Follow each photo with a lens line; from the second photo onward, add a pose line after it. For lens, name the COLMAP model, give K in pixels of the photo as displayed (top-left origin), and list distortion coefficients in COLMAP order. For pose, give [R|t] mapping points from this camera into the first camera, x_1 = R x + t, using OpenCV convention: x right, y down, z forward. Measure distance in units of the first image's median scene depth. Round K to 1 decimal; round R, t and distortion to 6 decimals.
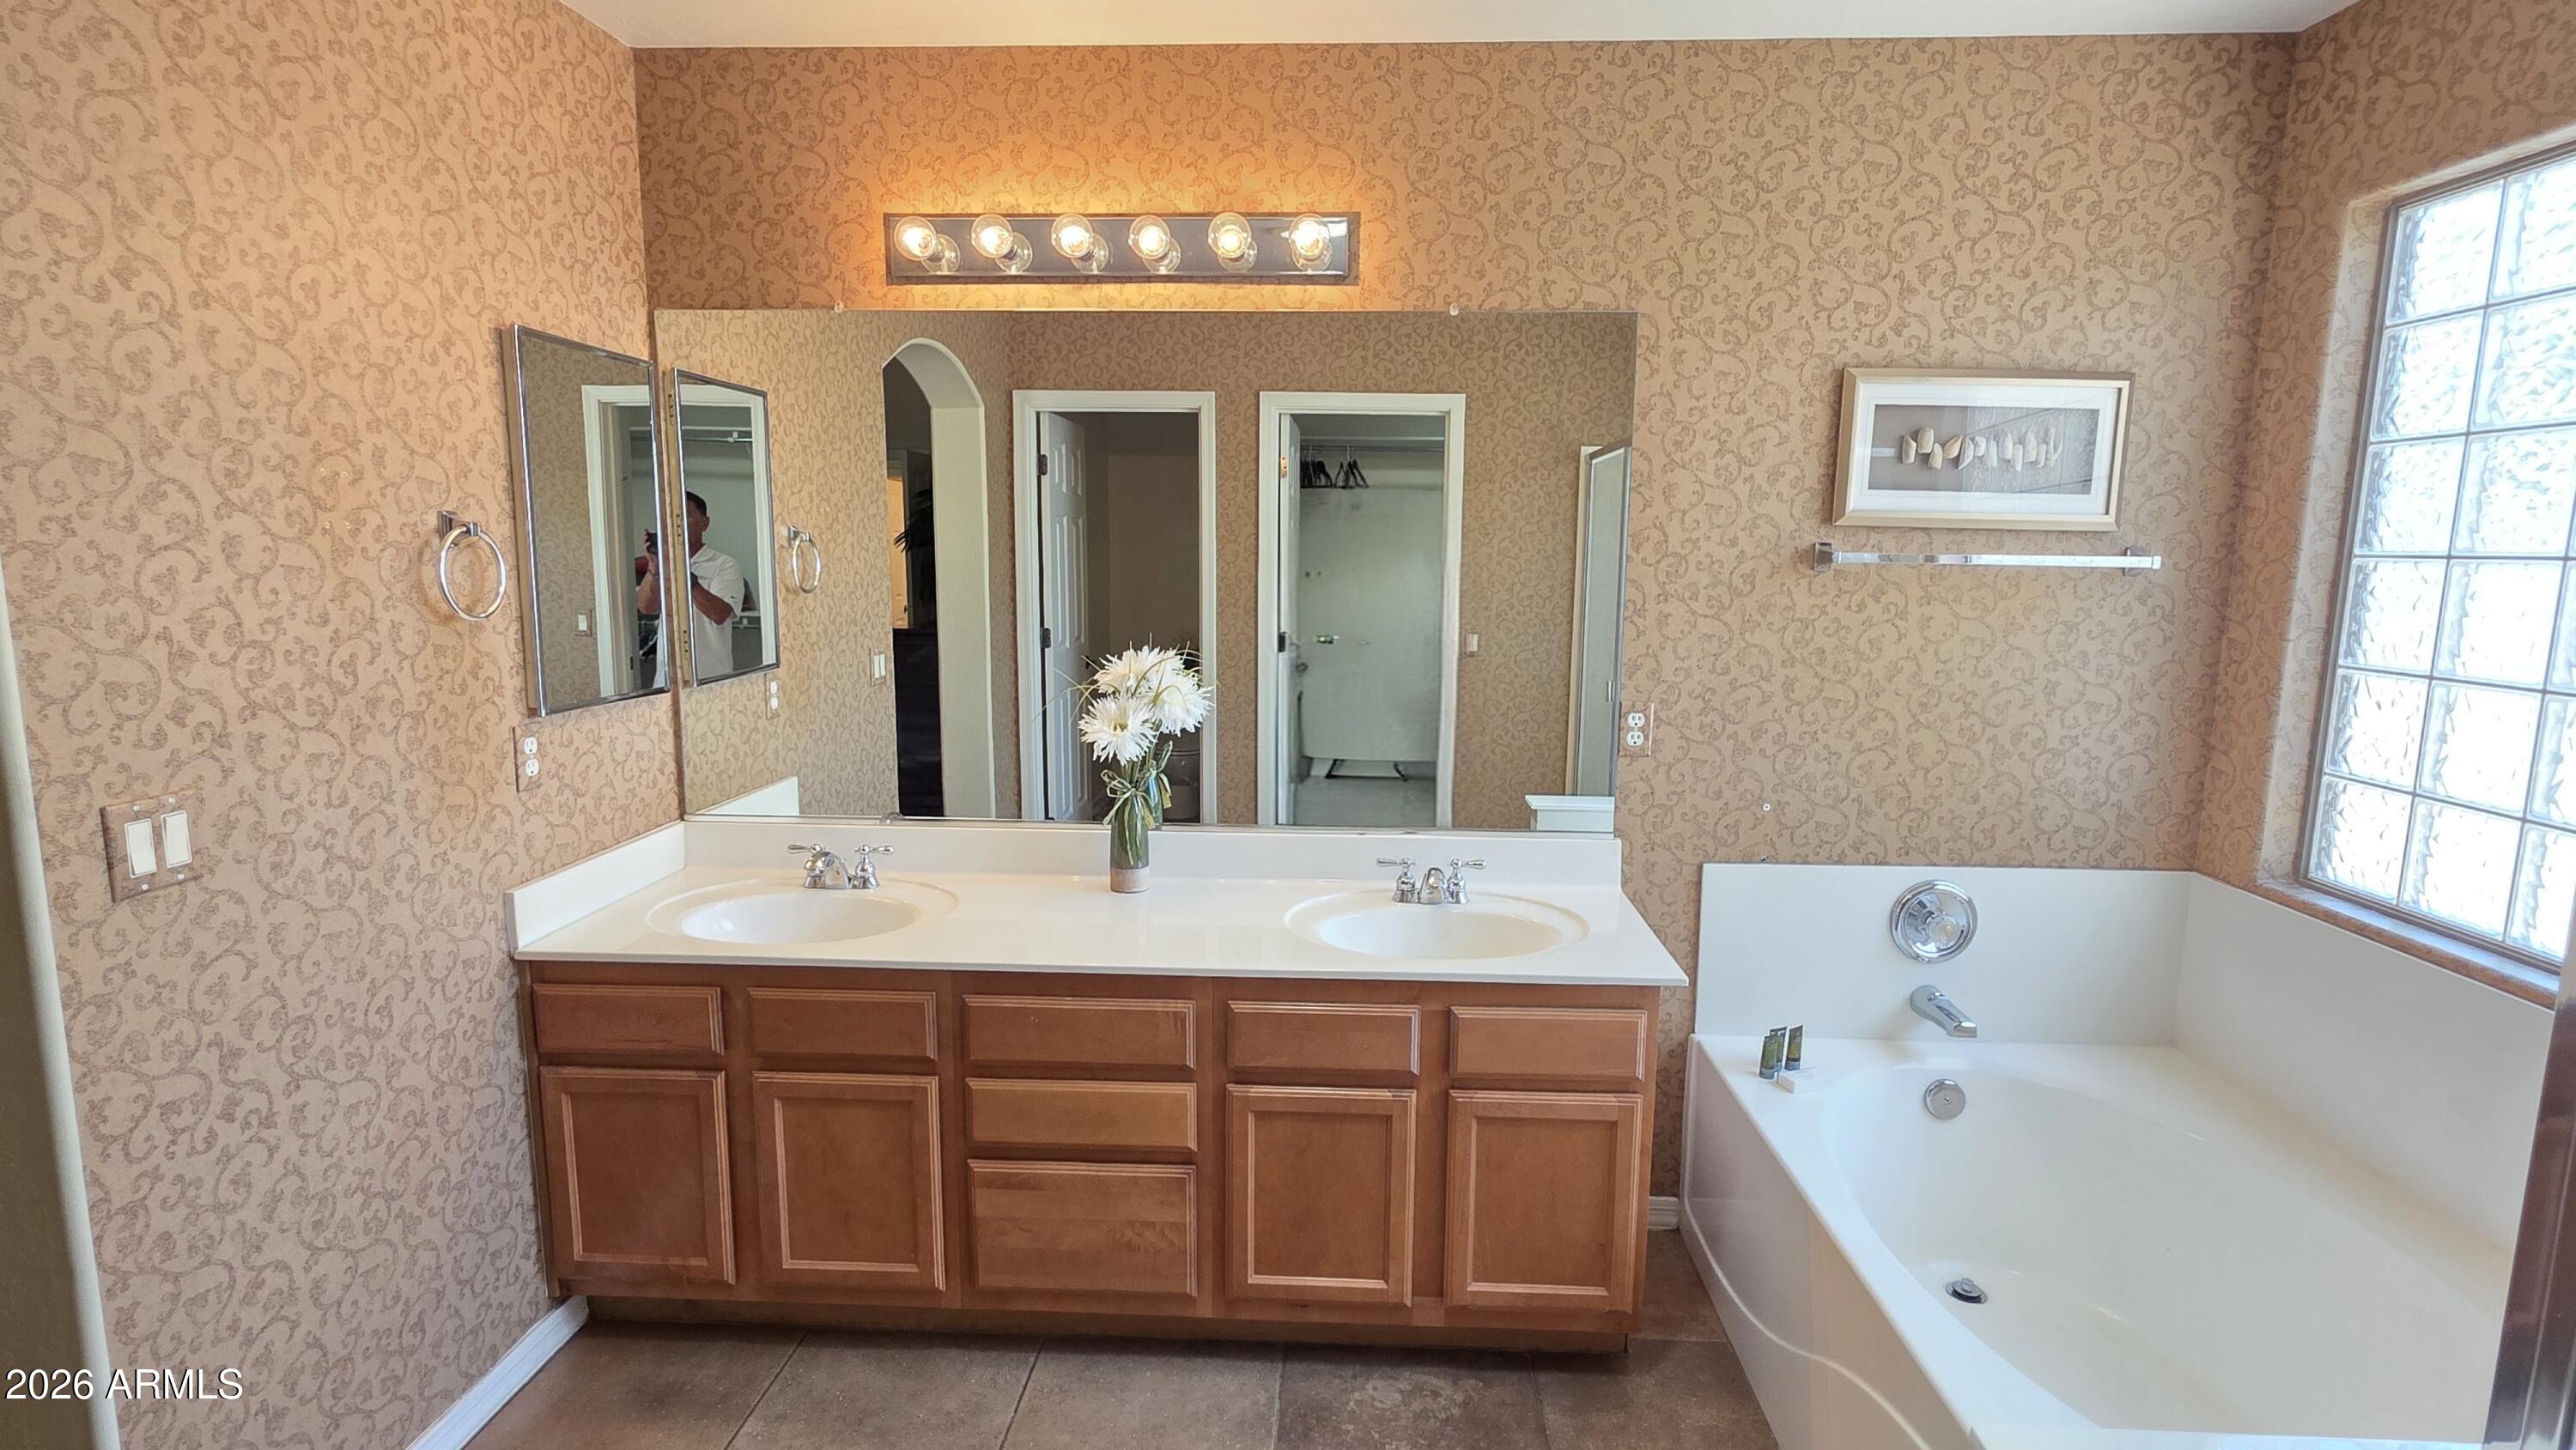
lens RADIAL K [[1244.7, 0, 1298.3], [0, 1244.7, 723.9], [0, 0, 1]] dist [0.003095, -0.000594]
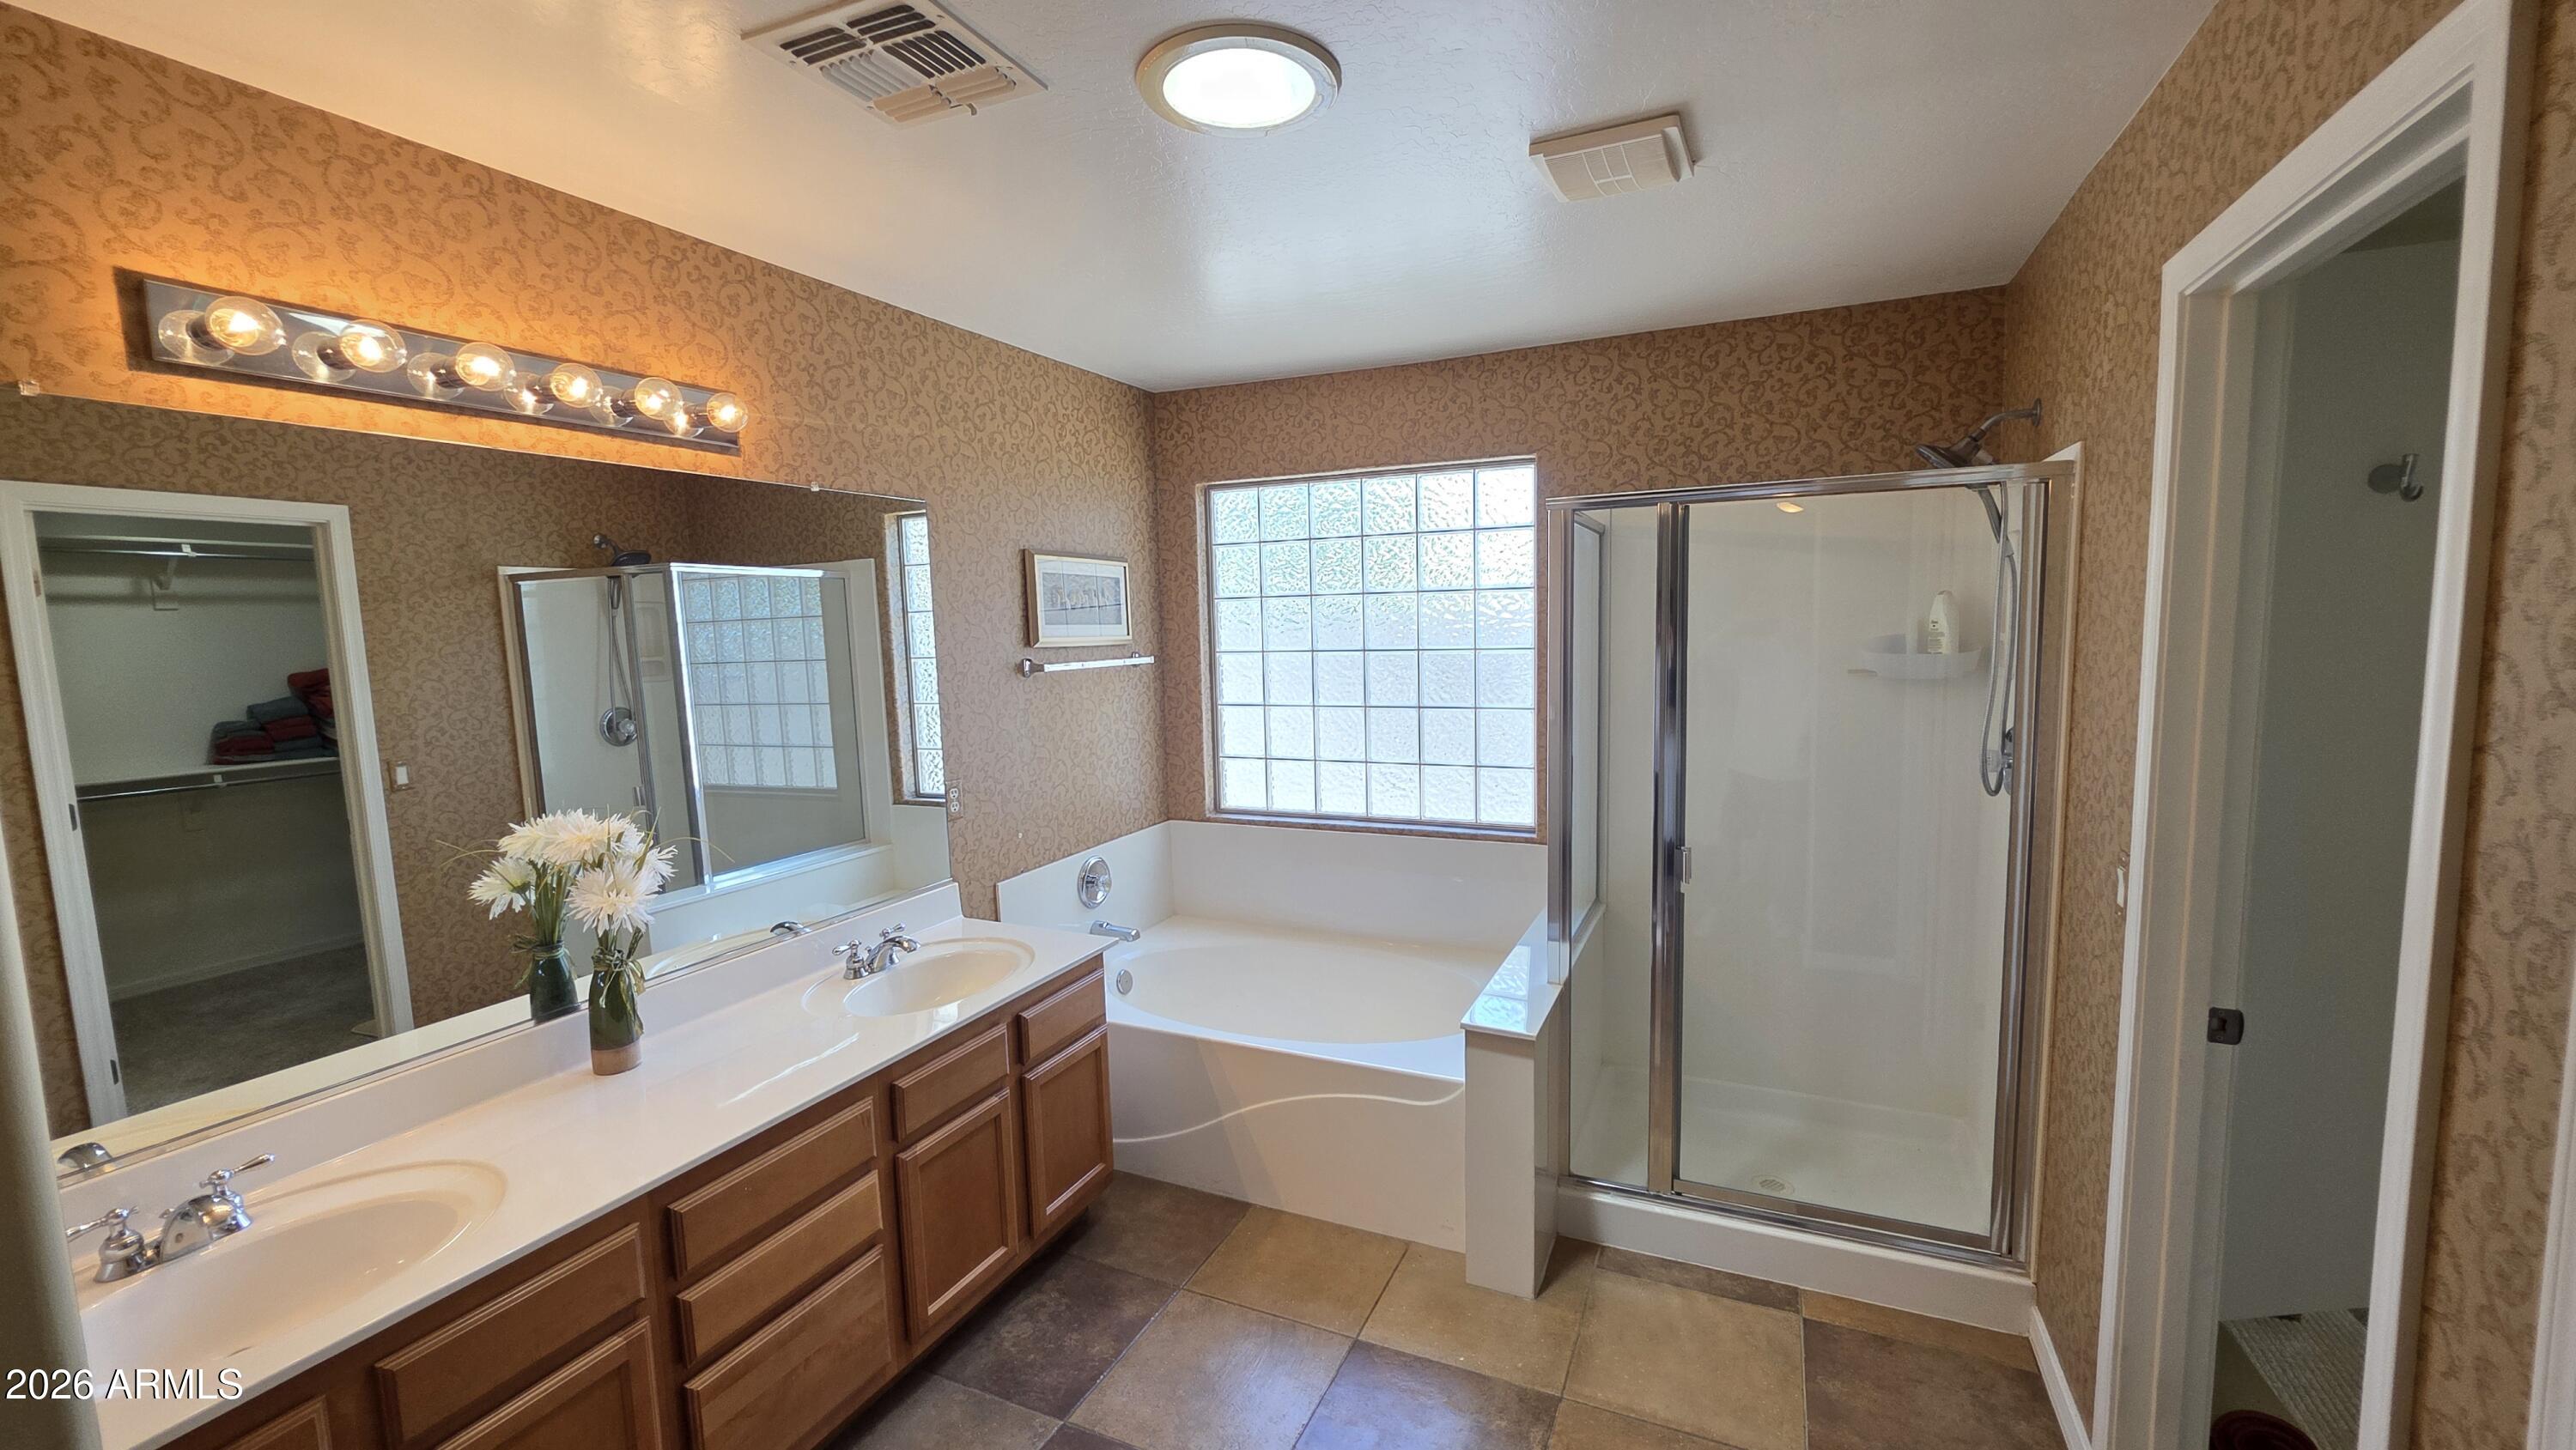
lens RADIAL K [[1038.4, 0, 1291.8], [0, 1038.4, 718.5], [0, 0, 1]] dist [0.004563, -0.001265]
pose [[0.376347, -0.109132, 0.920029, -0.671404], [0.159225, 0.985882, 0.051811, -0.089609], [-0.912694, 0.126993, 0.388410, 0.212943]]
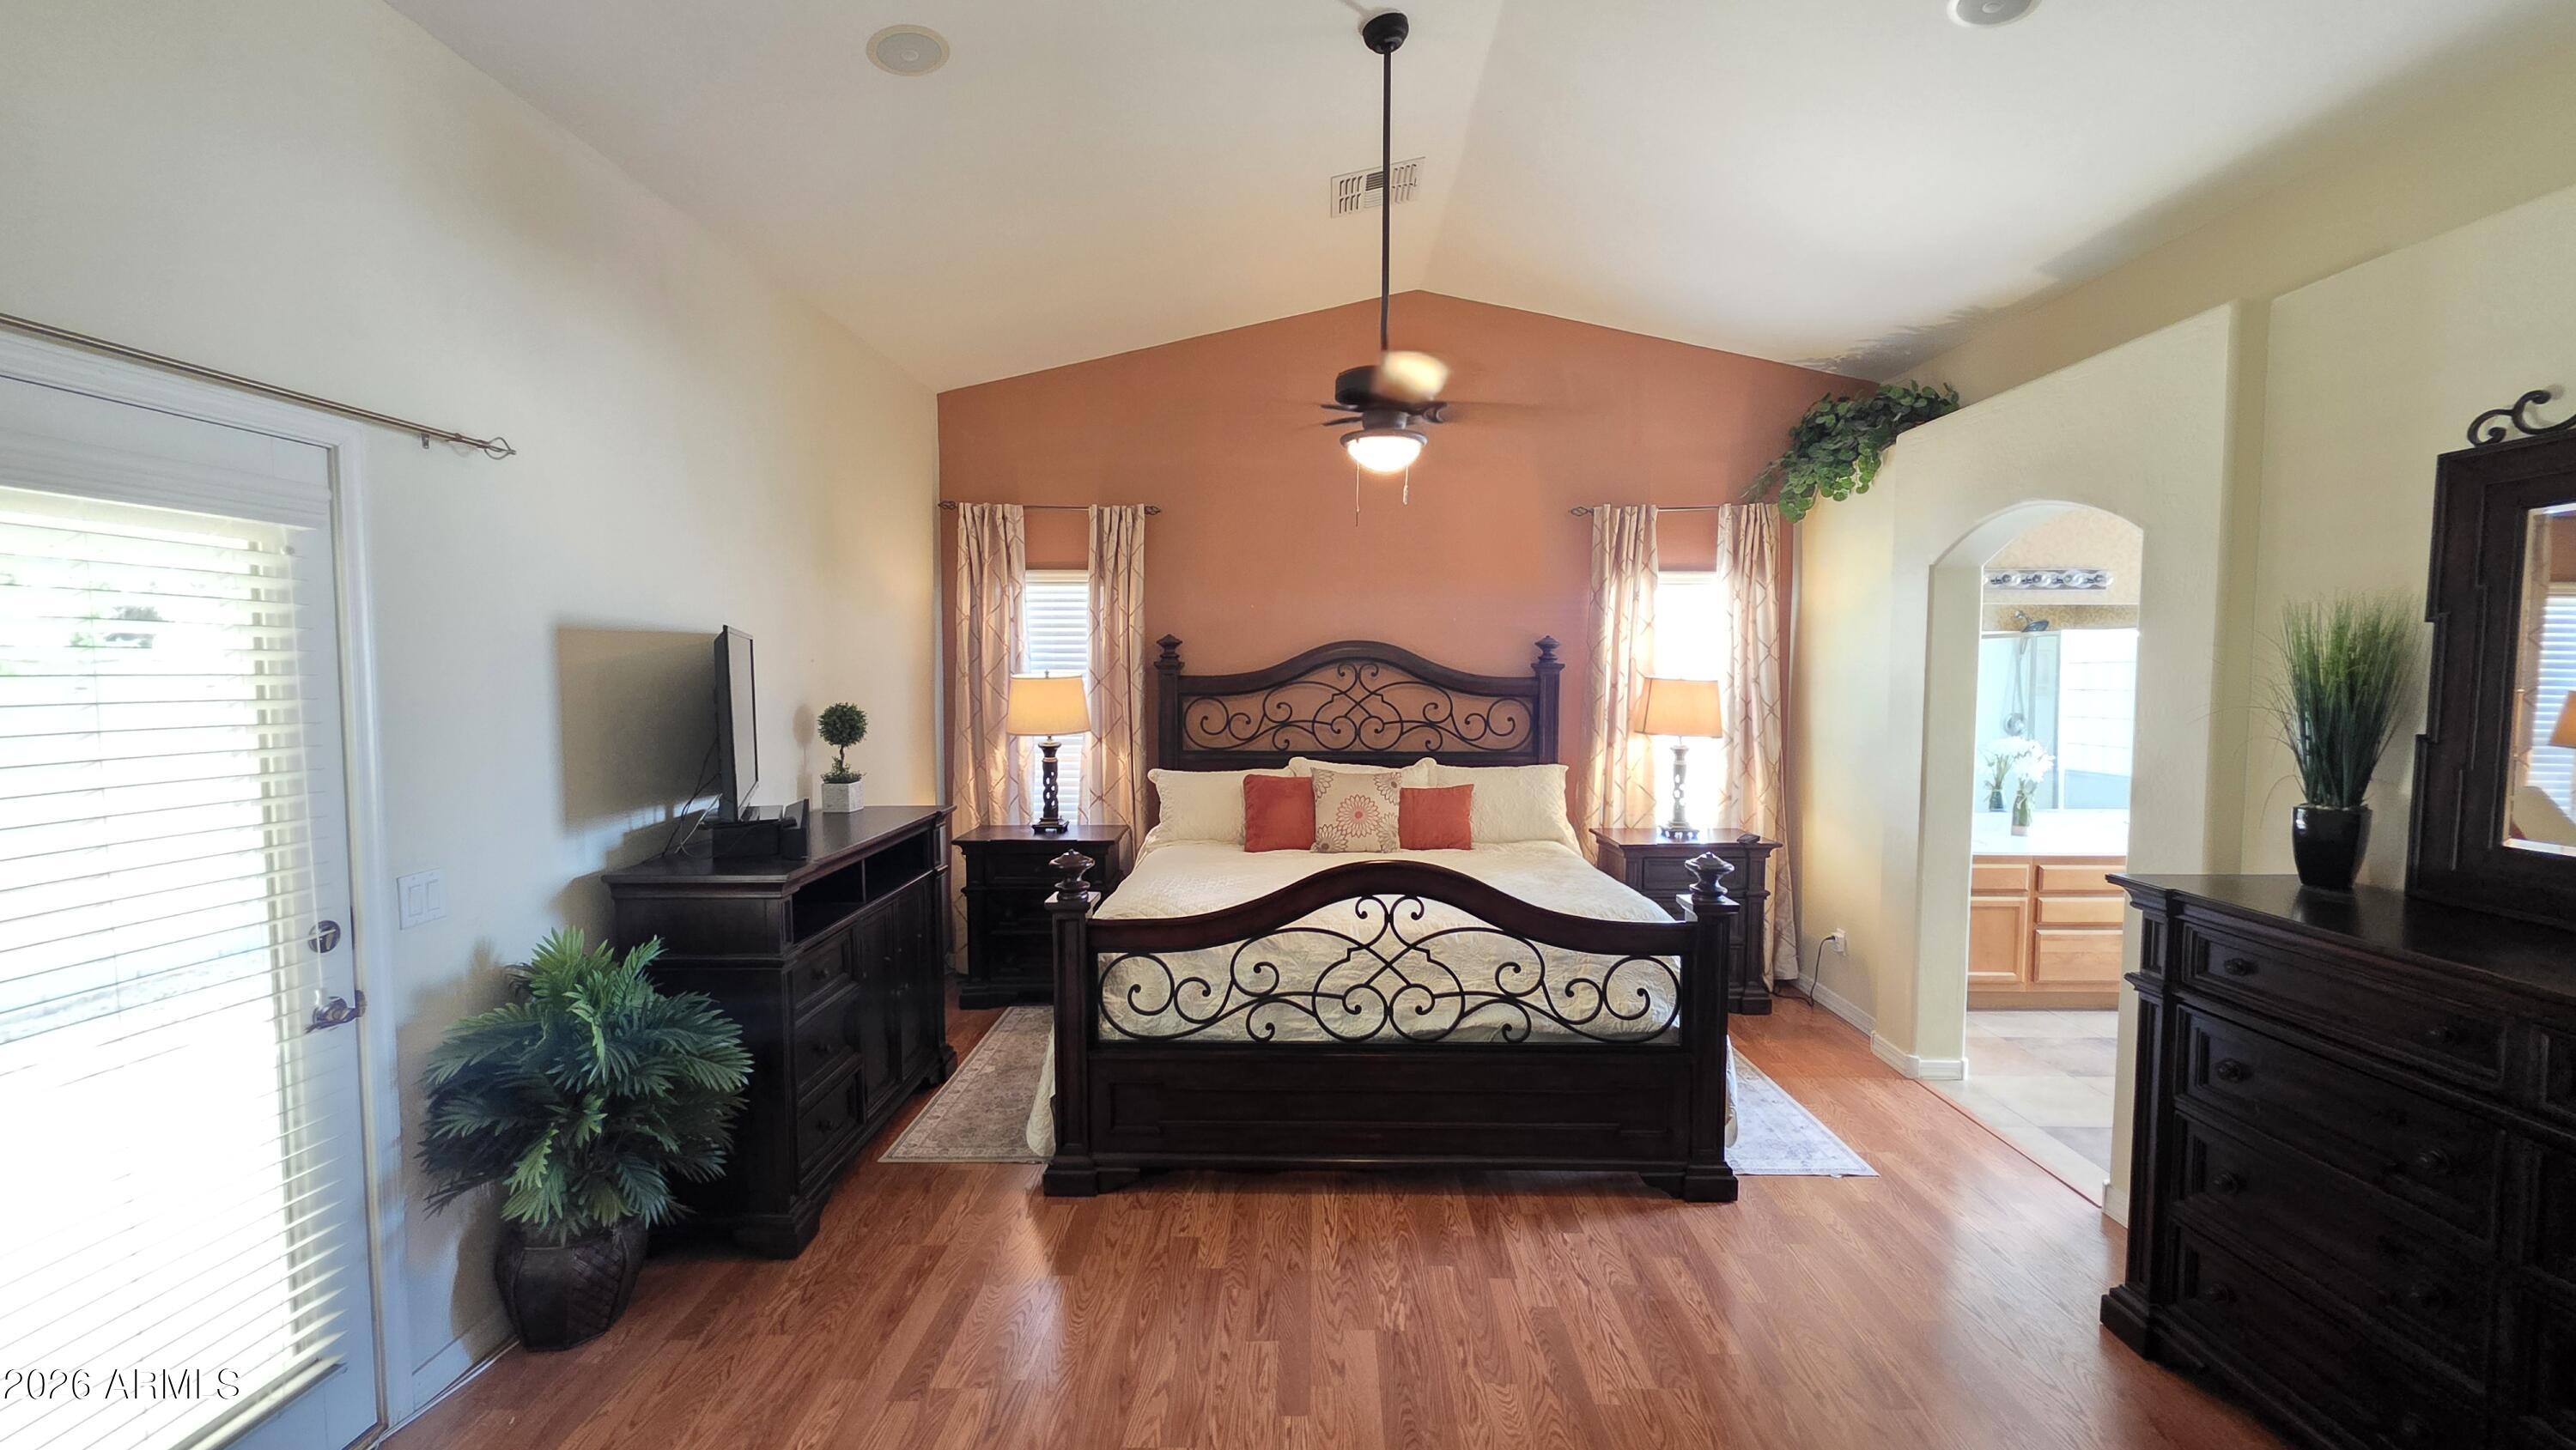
lens RADIAL K [[1038.4, 0, 1284.1], [0, 1038.4, 718.8], [0, 0, 1]] dist [0.004563, -0.001265]
pose [[0.999763, -0.014405, 0.016325, -1.710774], [0.015792, 0.995966, -0.088333, 0.064145], [-0.014987, 0.088570, 0.995957, -1.107009]]
